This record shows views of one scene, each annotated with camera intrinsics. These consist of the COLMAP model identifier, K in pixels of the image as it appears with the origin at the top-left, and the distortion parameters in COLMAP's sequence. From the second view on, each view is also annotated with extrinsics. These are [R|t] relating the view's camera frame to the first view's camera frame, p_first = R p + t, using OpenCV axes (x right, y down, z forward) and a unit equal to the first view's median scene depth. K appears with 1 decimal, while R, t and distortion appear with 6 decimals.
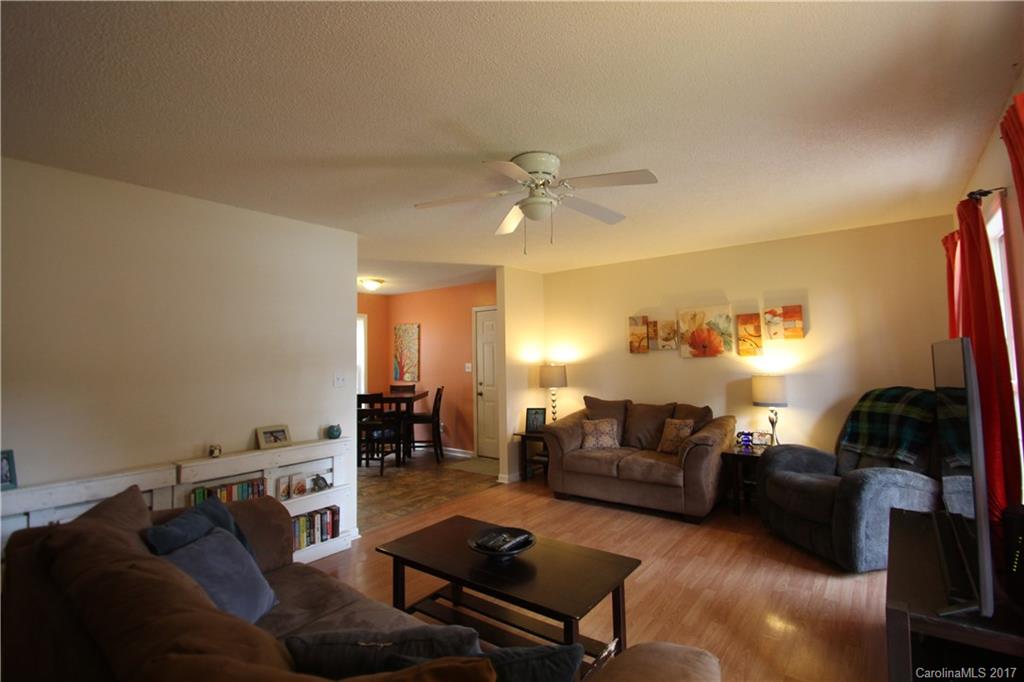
lens RADIAL K [[467.9, 0, 512.0], [0, 467.9, 341.0], [0, 0, 1]] dist [0.000676, 0.000029]
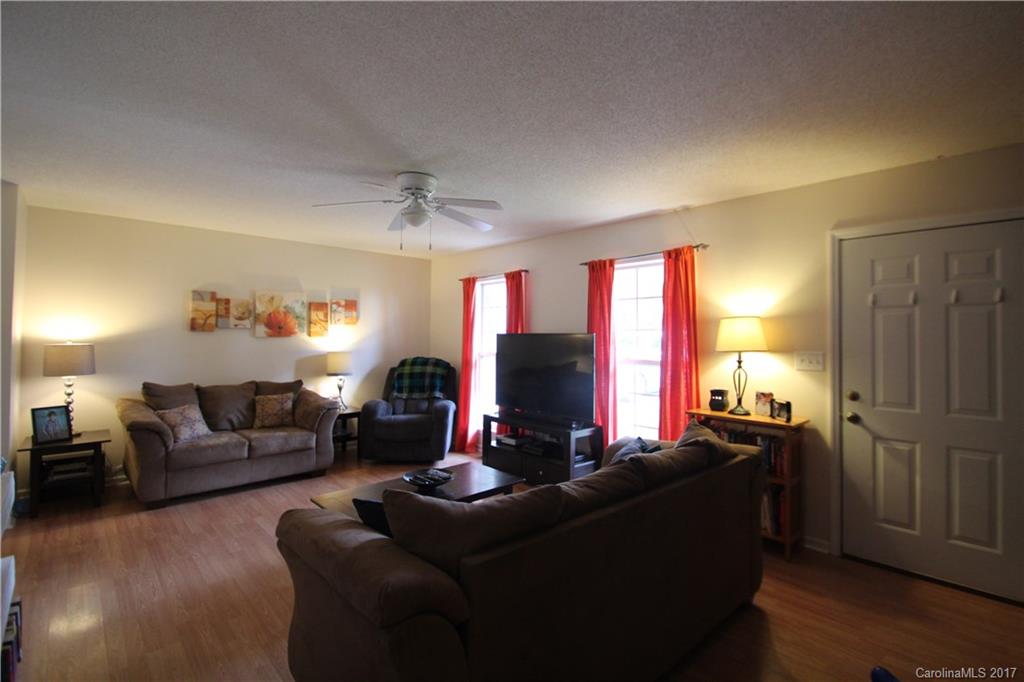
lens RADIAL K [[483.3, 0, 512.0], [0, 483.3, 341.0], [0, 0, 1]] dist [-0.000047, -0.000087]
pose [[0.182862, 0.009088, 0.983097, -0.625768], [-0.048929, 0.998802, -0.000132, 0.017705], [-0.981920, -0.048078, 0.183088, 0.261919]]
